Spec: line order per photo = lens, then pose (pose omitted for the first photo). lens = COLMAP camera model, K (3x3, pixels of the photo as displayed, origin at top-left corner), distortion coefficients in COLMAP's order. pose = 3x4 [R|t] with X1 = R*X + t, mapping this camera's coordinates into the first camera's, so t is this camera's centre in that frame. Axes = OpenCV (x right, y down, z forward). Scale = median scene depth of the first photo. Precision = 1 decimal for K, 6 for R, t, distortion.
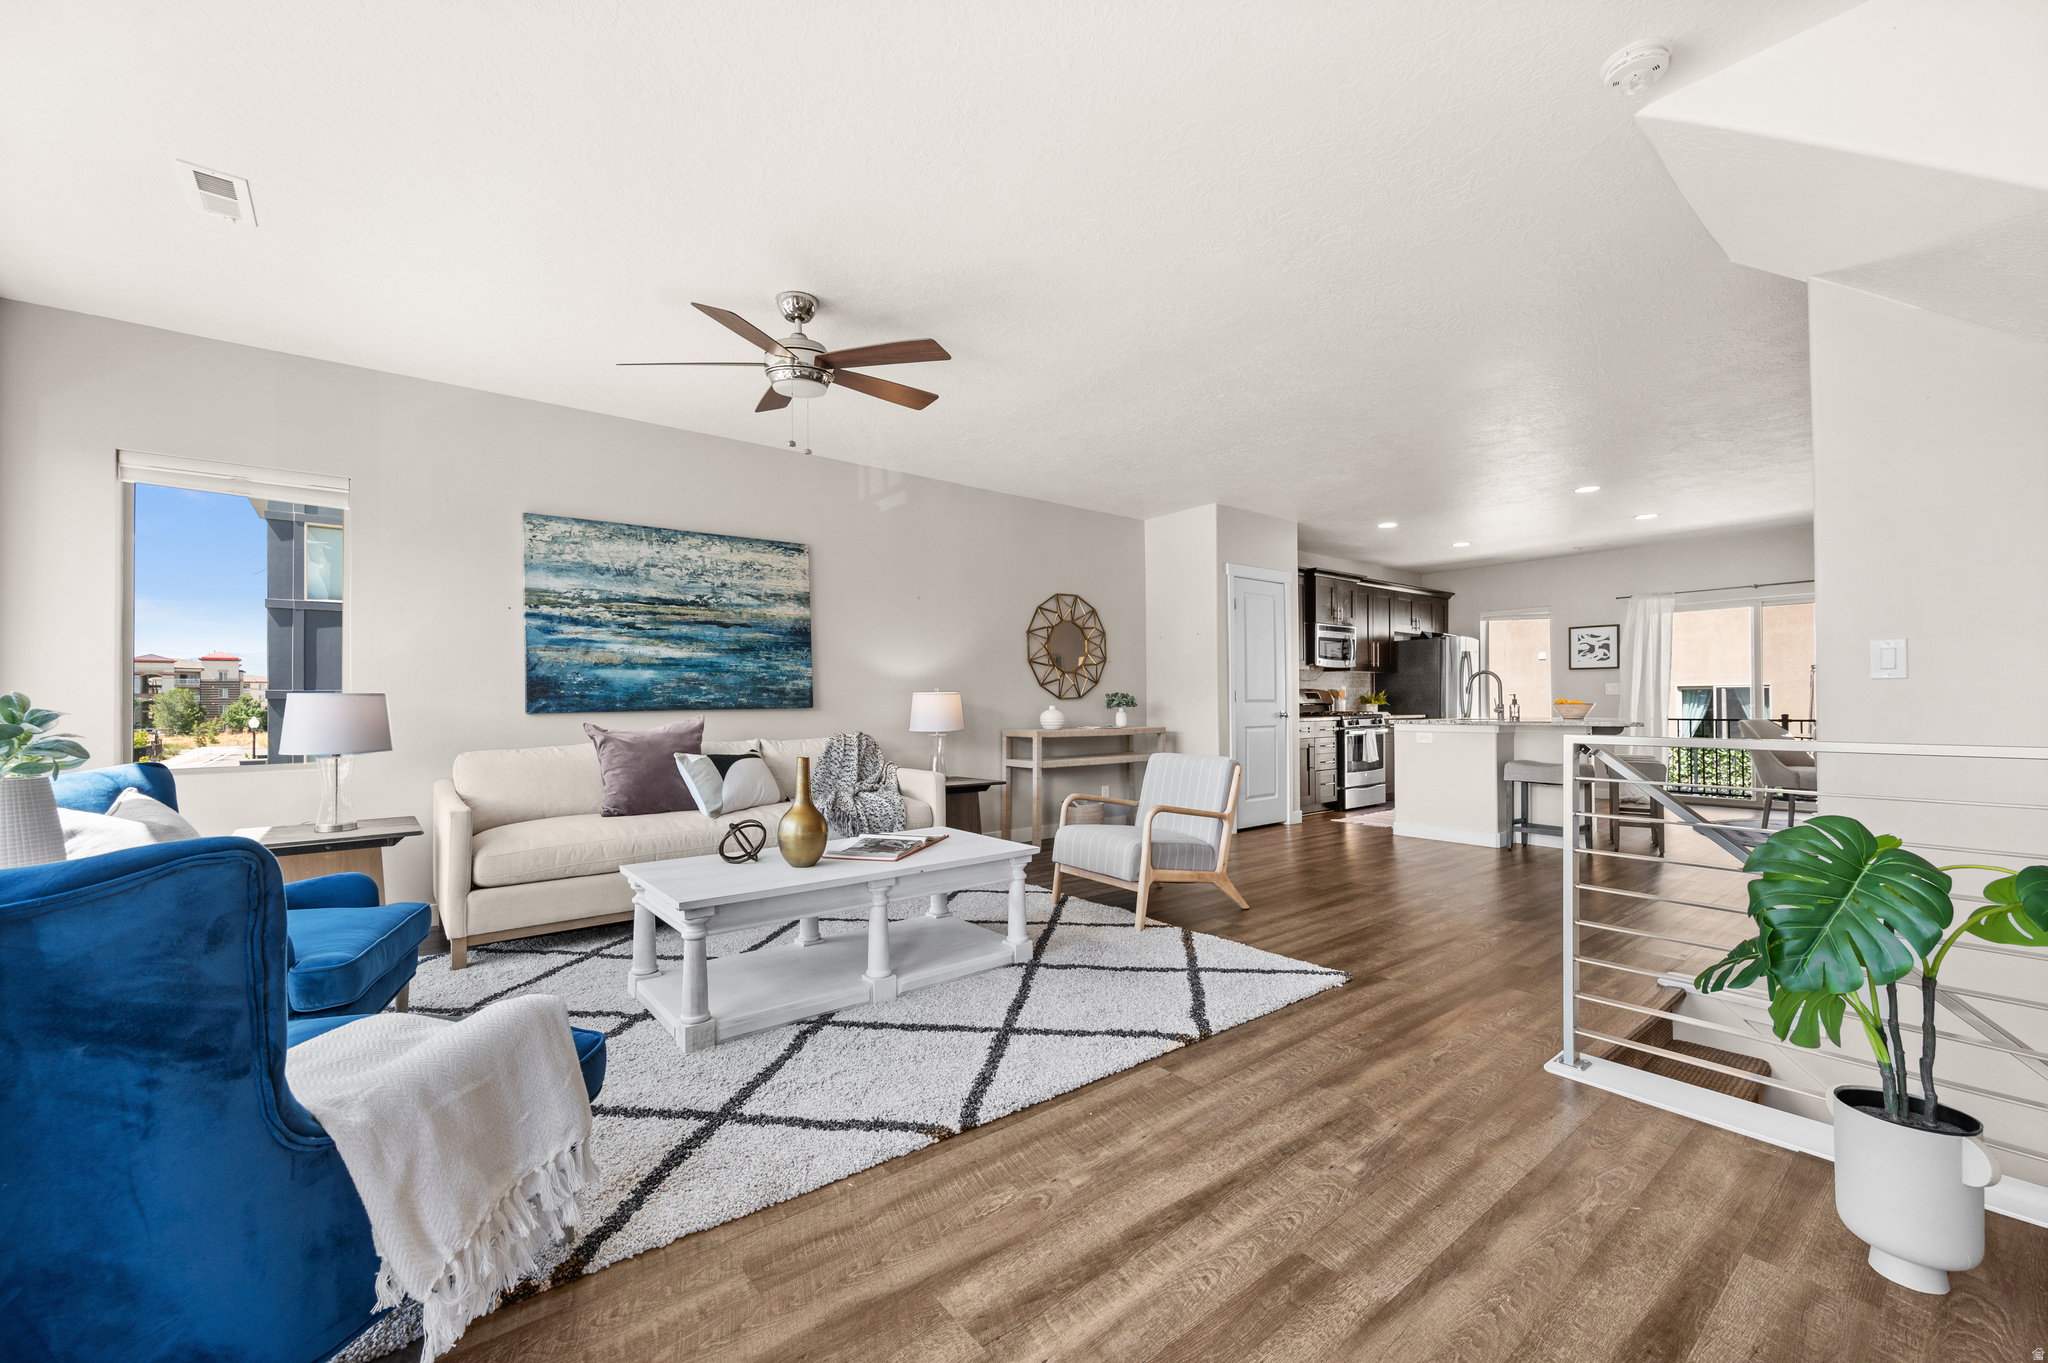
lens RADIAL K [[813.7, 0, 1020.5], [0, 813.7, 693.5], [0, 0, 1]] dist [-0.001670, 0.000301]
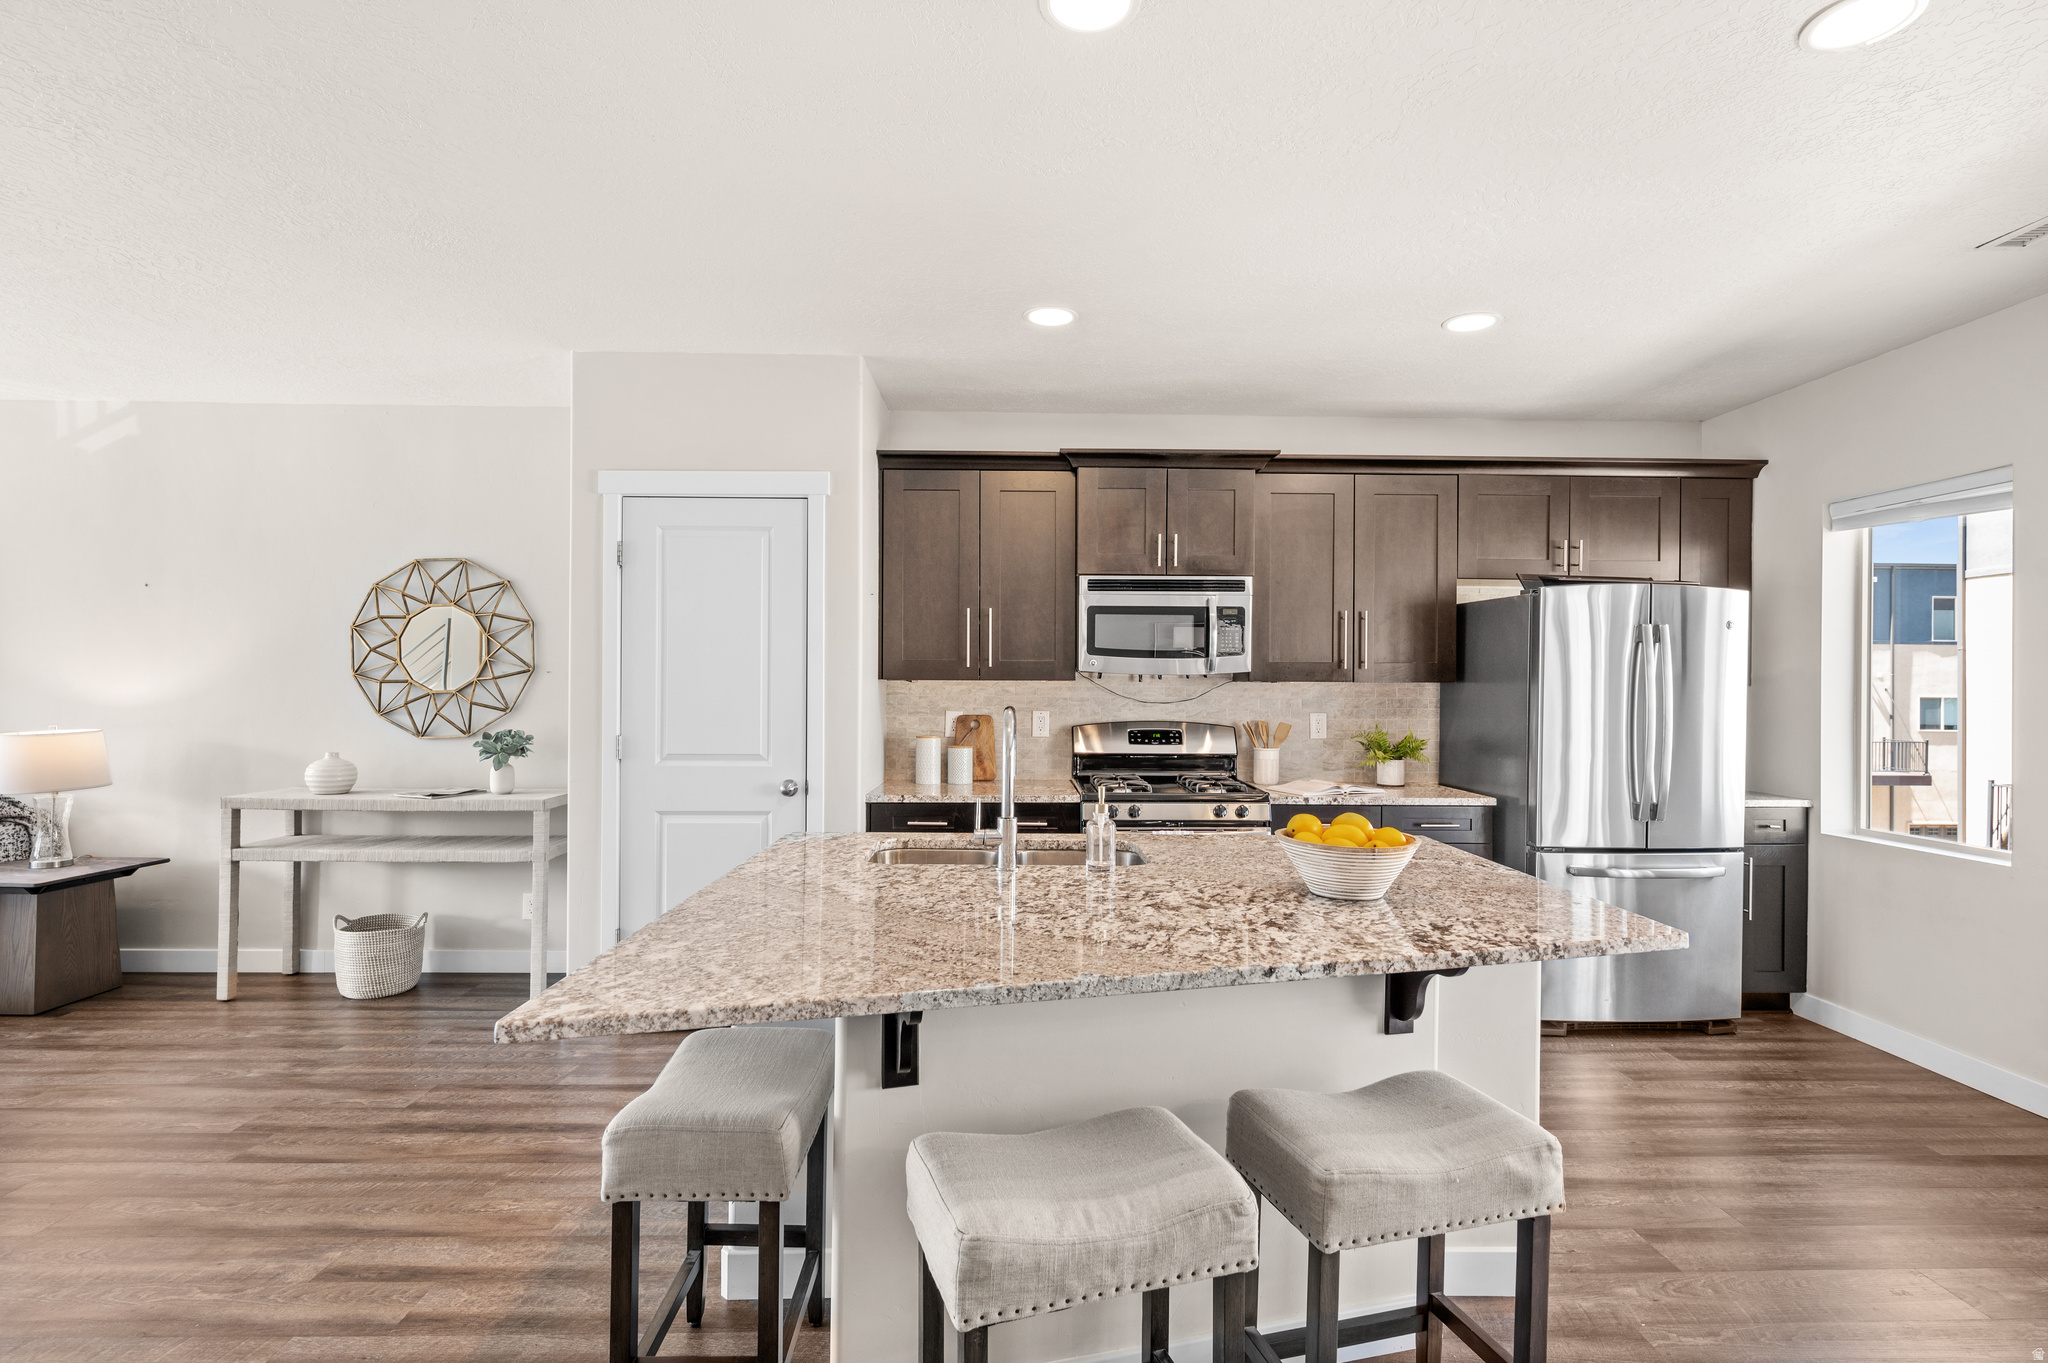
lens RADIAL K [[976.8, 0, 1027.6], [0, 976.8, 672.4], [0, 0, 1]] dist [0.004323, 0.003327]
pose [[0.793771, 0.003334, -0.608207, 1.066341], [-0.004663, 0.999989, -0.000604, -0.054502], [0.608198, 0.003316, 0.793778, 0.912295]]
